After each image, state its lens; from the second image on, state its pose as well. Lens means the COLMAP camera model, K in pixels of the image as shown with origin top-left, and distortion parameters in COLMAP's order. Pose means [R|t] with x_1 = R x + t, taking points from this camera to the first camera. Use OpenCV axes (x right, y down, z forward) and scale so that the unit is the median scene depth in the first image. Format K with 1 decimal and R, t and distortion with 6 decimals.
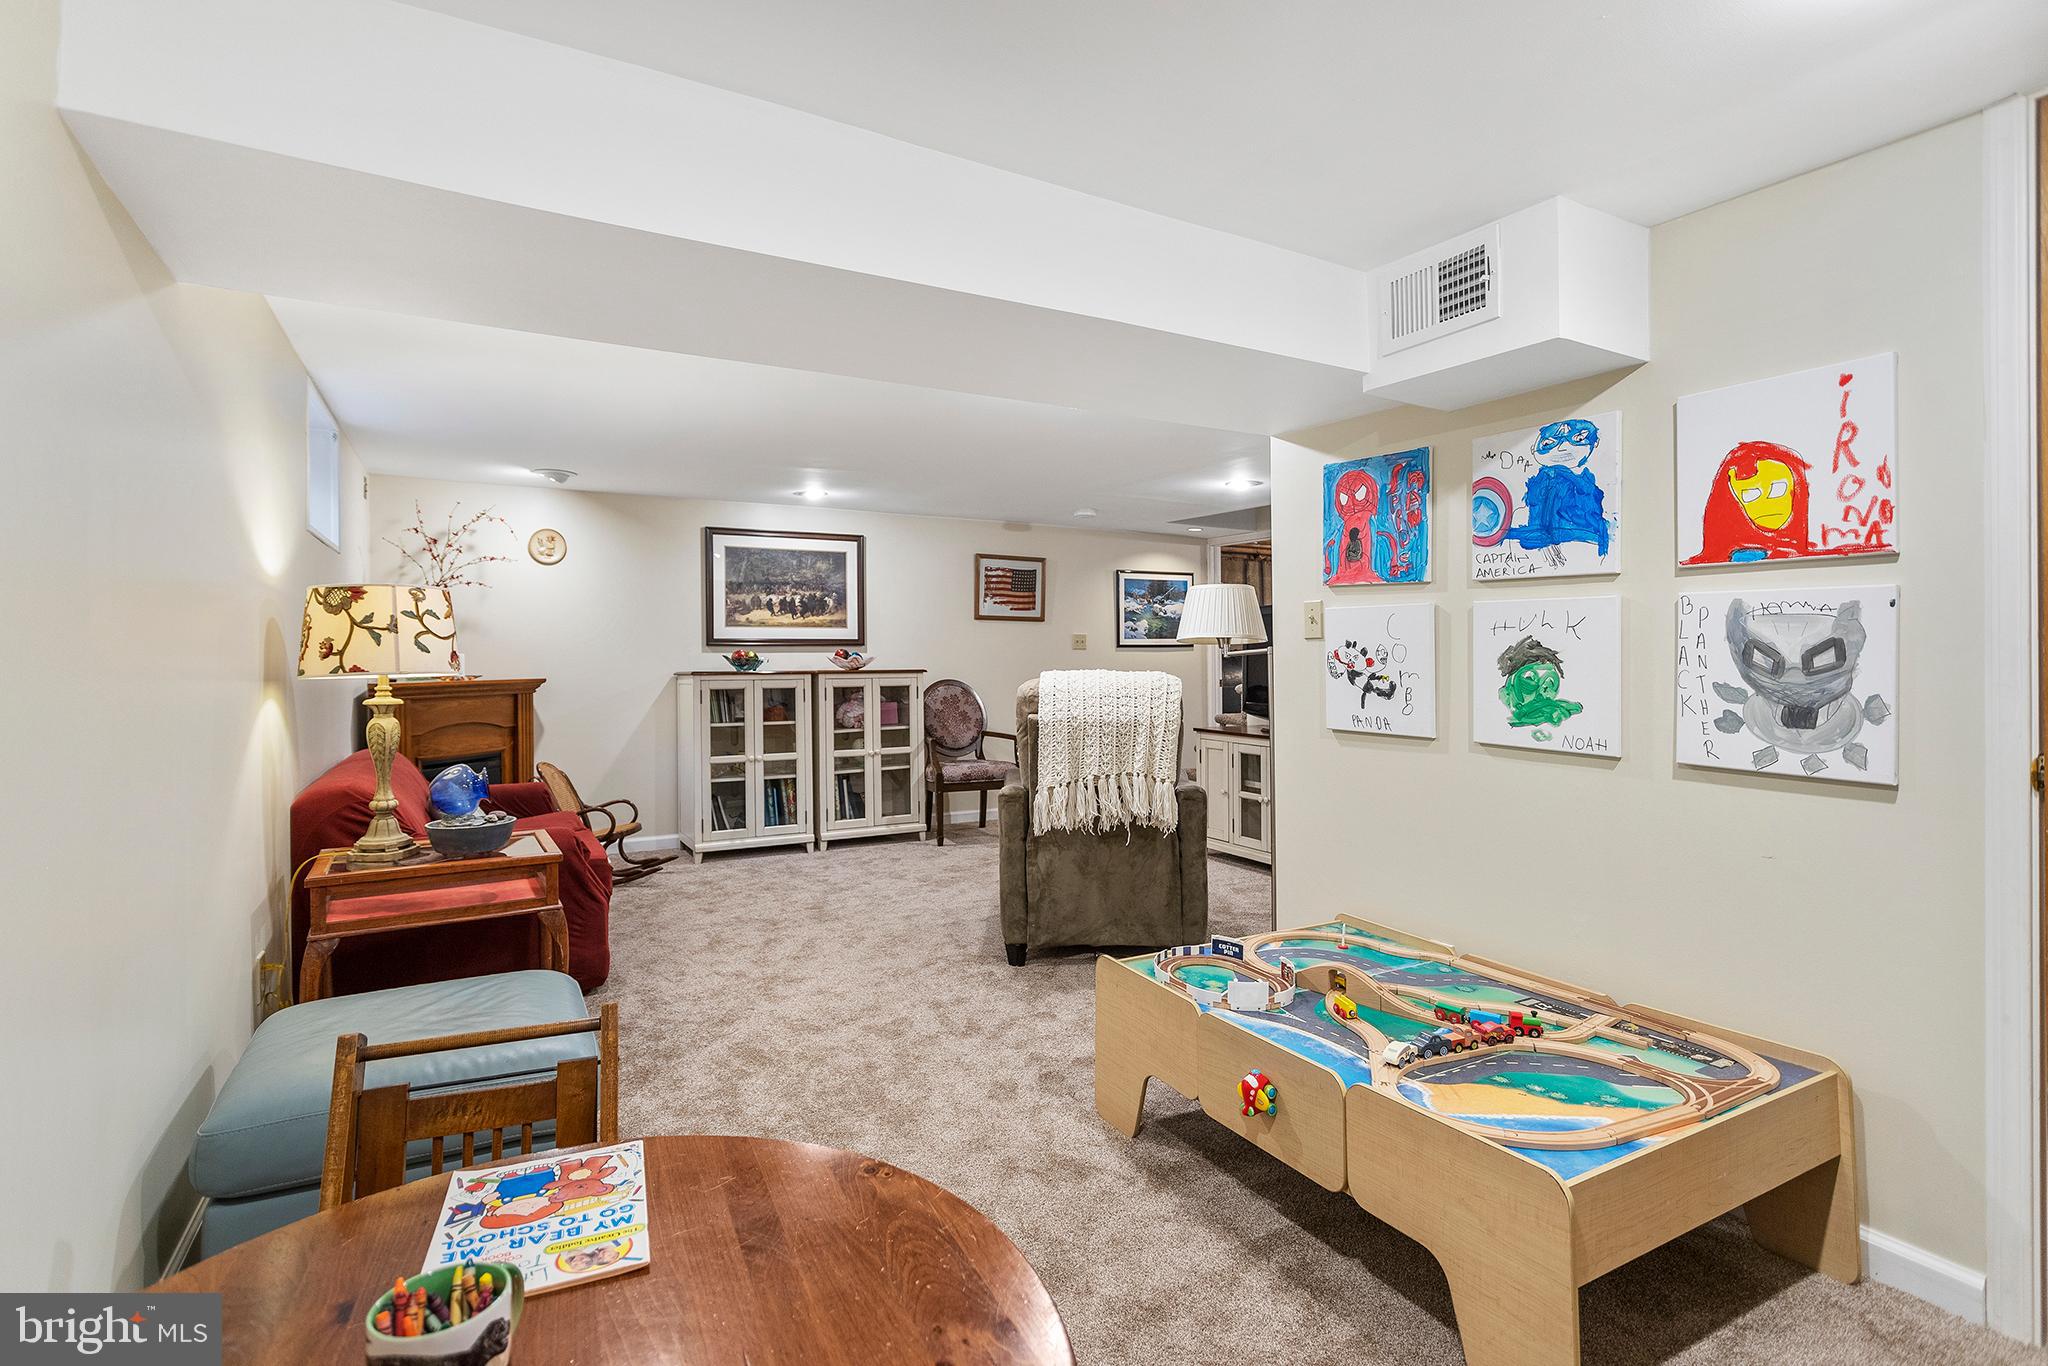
lens RADIAL K [[976.3, 0, 1010.1], [0, 976.3, 674.2], [0, 0, 1]] dist [0.012354, 0.000285]
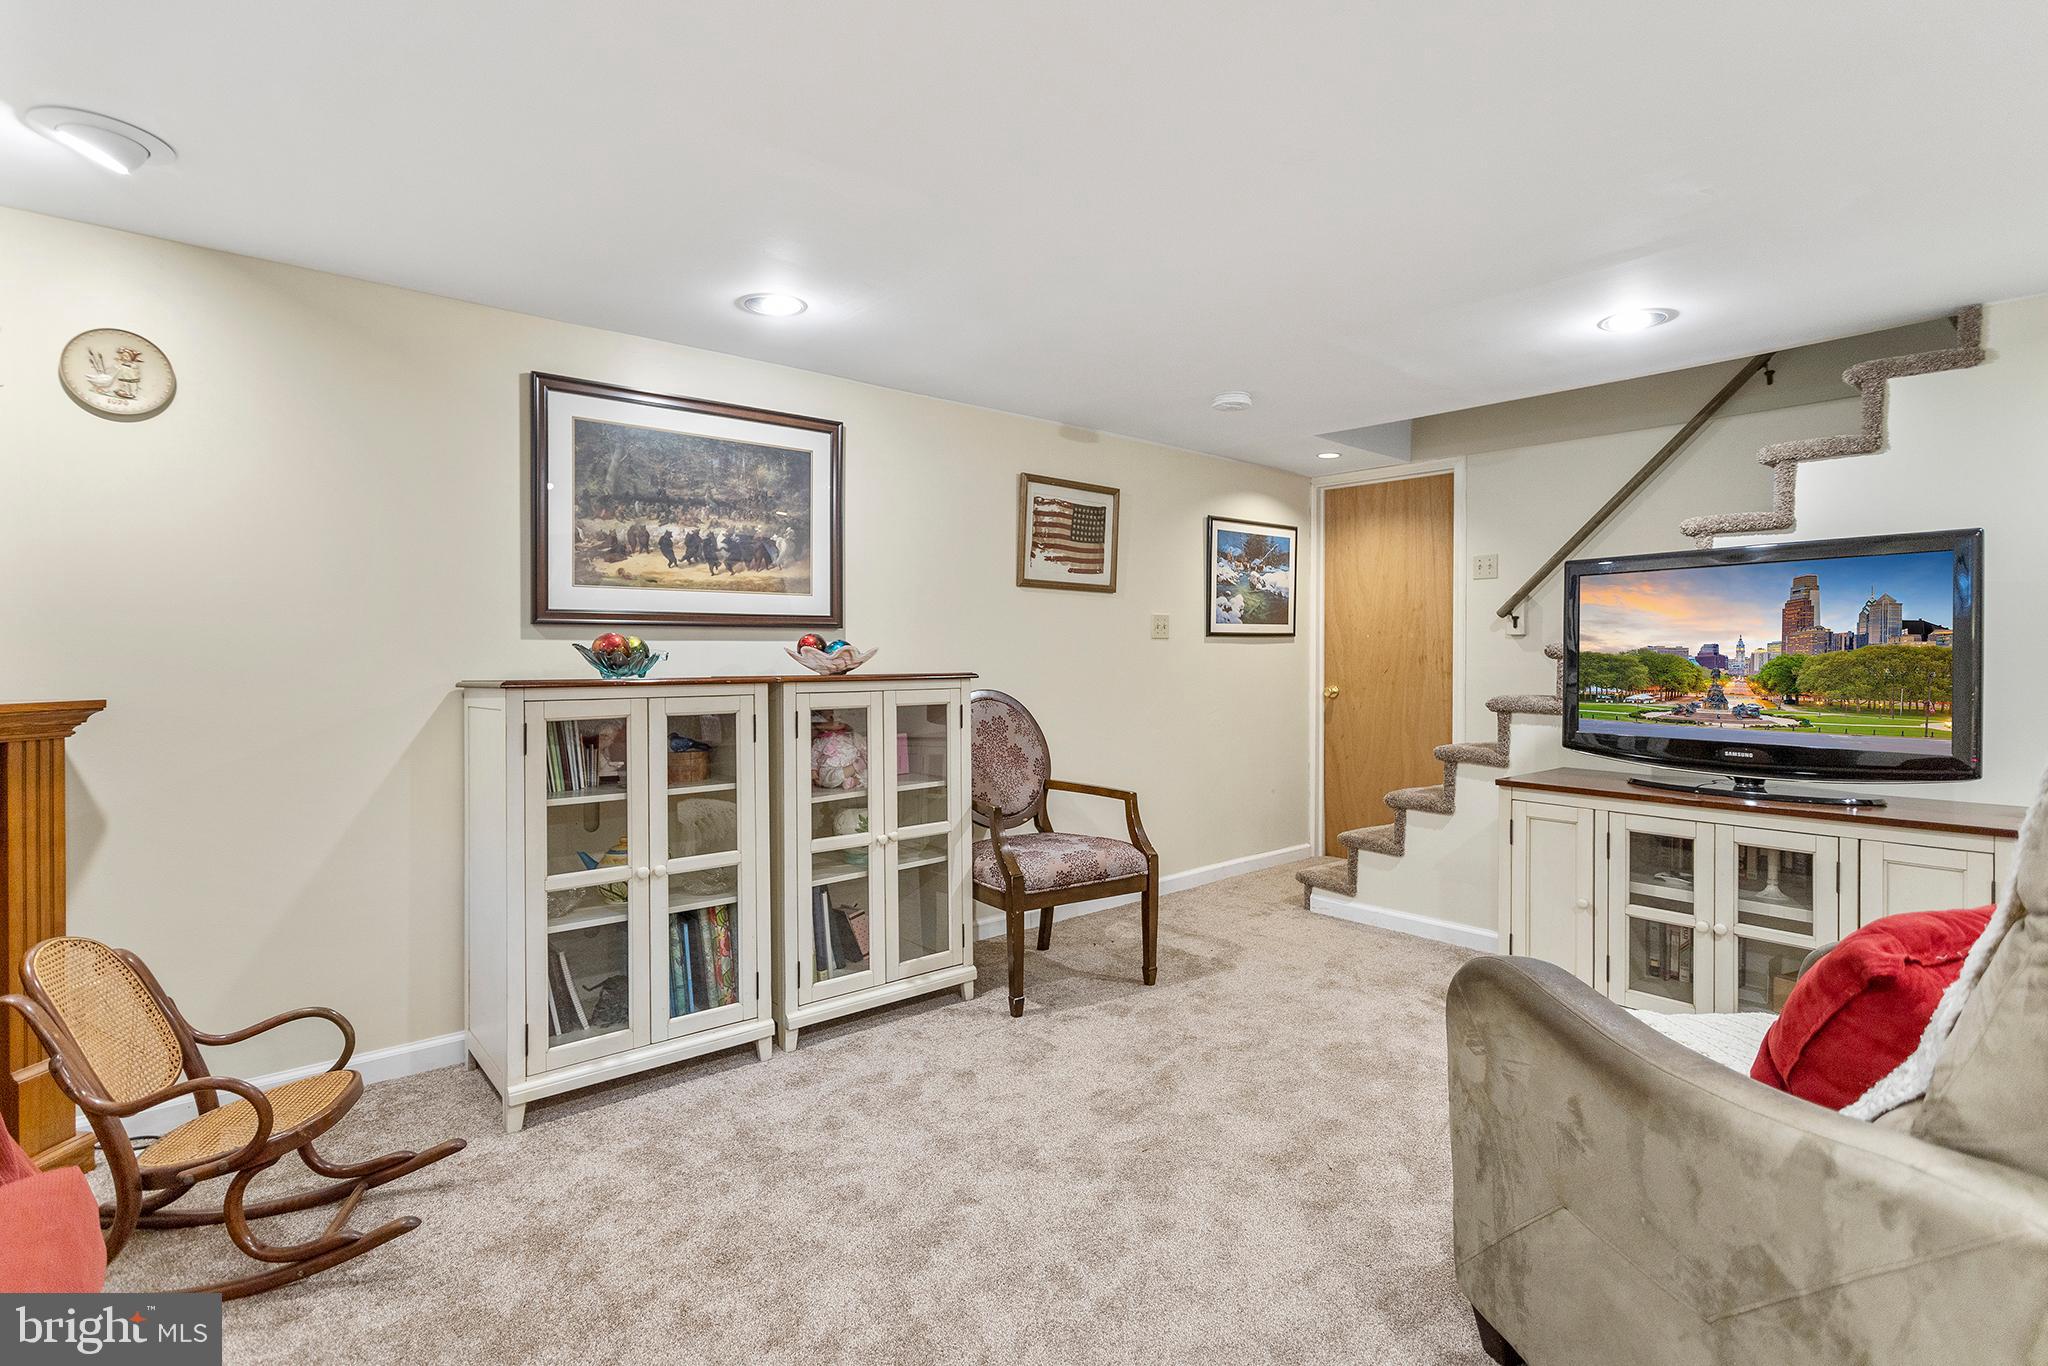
lens RADIAL K [[976.3, 0, 1004.7], [0, 976.3, 654.7], [0, 0, 1]] dist [0.012354, 0.000285]
pose [[0.983207, 0.000060, 0.182495, -0.176979], [0.003494, 0.999810, -0.019155, -0.004681], [-0.182461, 0.019471, 0.983020, 0.507003]]
